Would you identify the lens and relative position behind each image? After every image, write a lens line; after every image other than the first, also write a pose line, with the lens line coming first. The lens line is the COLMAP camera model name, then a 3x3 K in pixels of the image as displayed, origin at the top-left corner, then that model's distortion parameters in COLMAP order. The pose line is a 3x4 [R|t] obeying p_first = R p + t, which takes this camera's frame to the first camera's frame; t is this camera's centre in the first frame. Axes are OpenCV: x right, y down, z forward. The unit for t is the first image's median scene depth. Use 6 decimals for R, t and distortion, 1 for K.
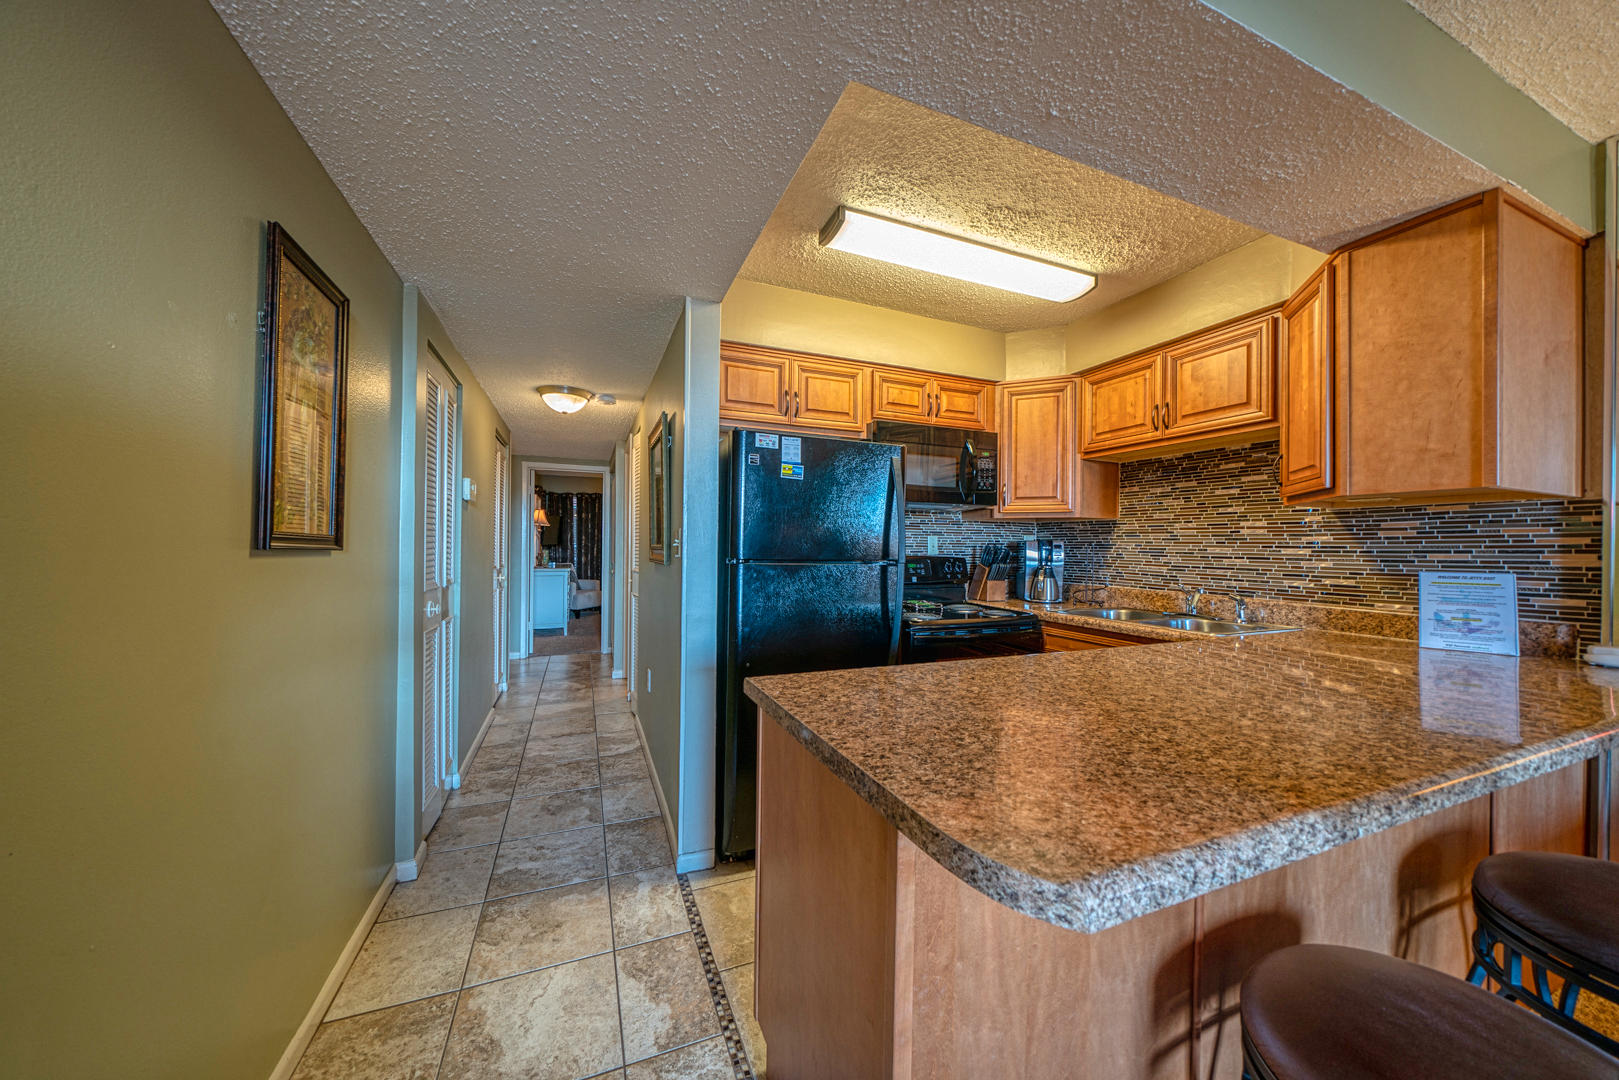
lens RADIAL K [[560.1, 0, 809.5], [0, 560.1, 540.0], [0, 0, 1]] dist [-0.001168, -0.000064]
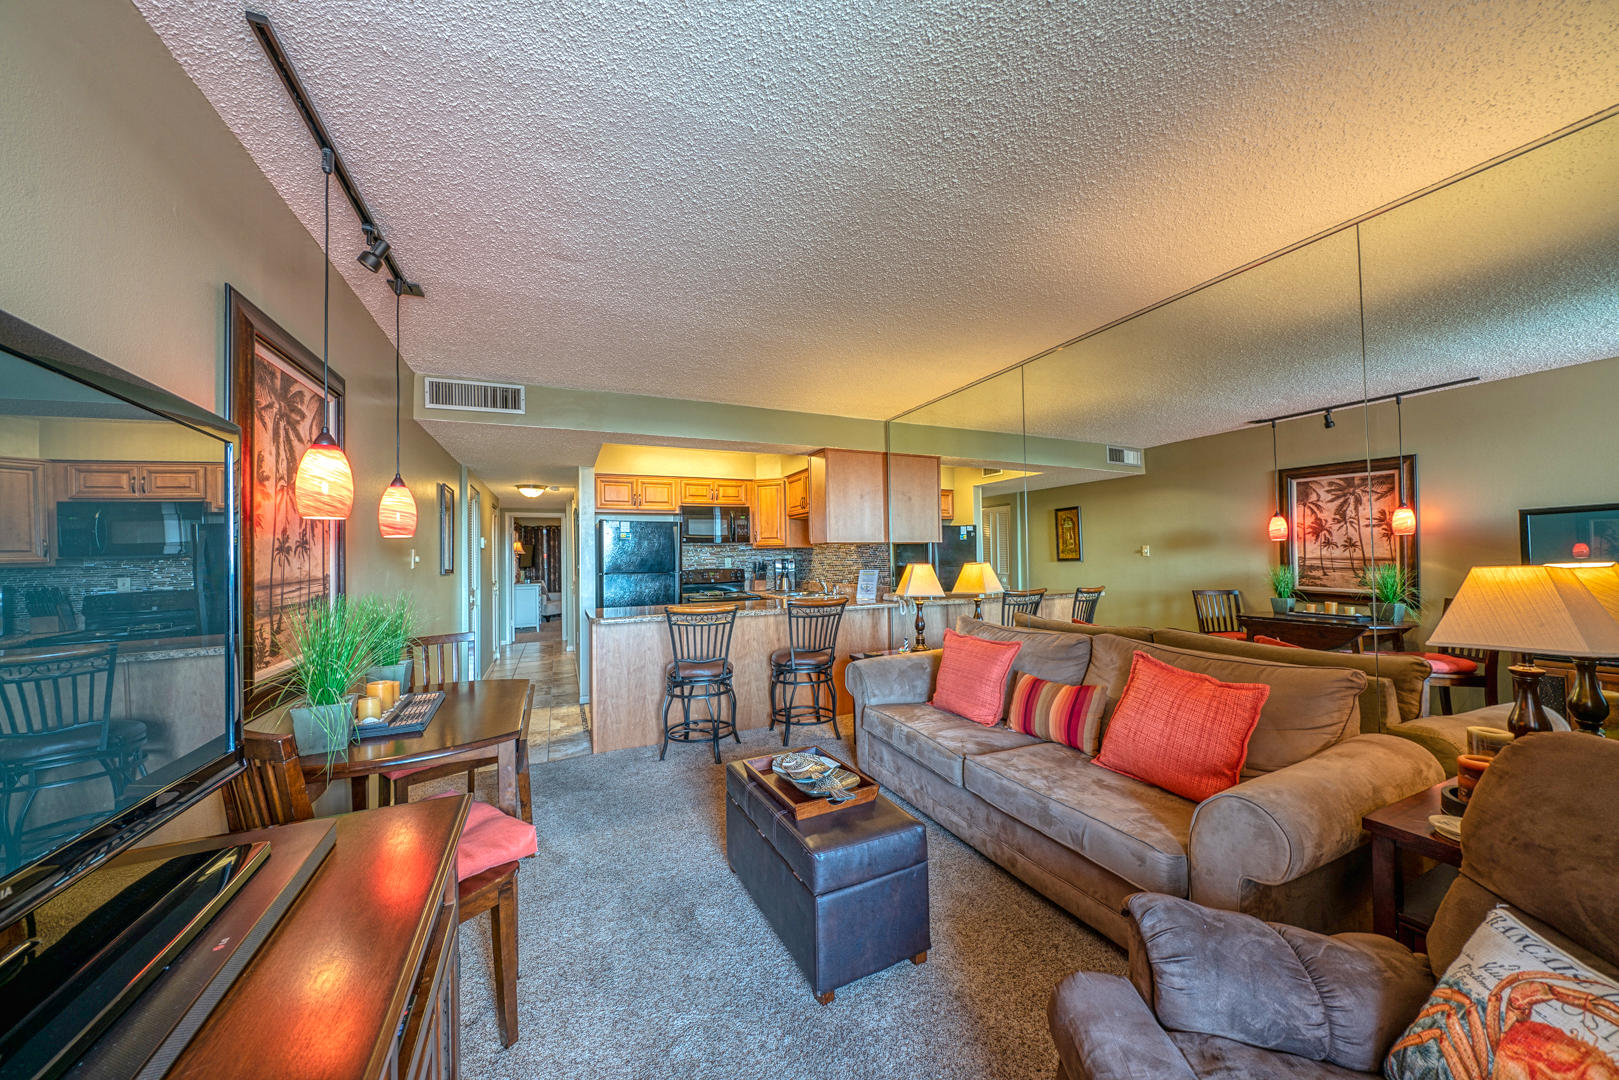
lens RADIAL K [[560.7, 0, 809.5], [0, 560.7, 540.0], [0, 0, 1]] dist [-0.000273, -0.000016]
pose [[0.999023, -0.028373, 0.033877, 0.328613], [0.029079, 0.999366, -0.020551, -0.015946], [-0.033272, 0.021516, 0.999215, -0.697042]]
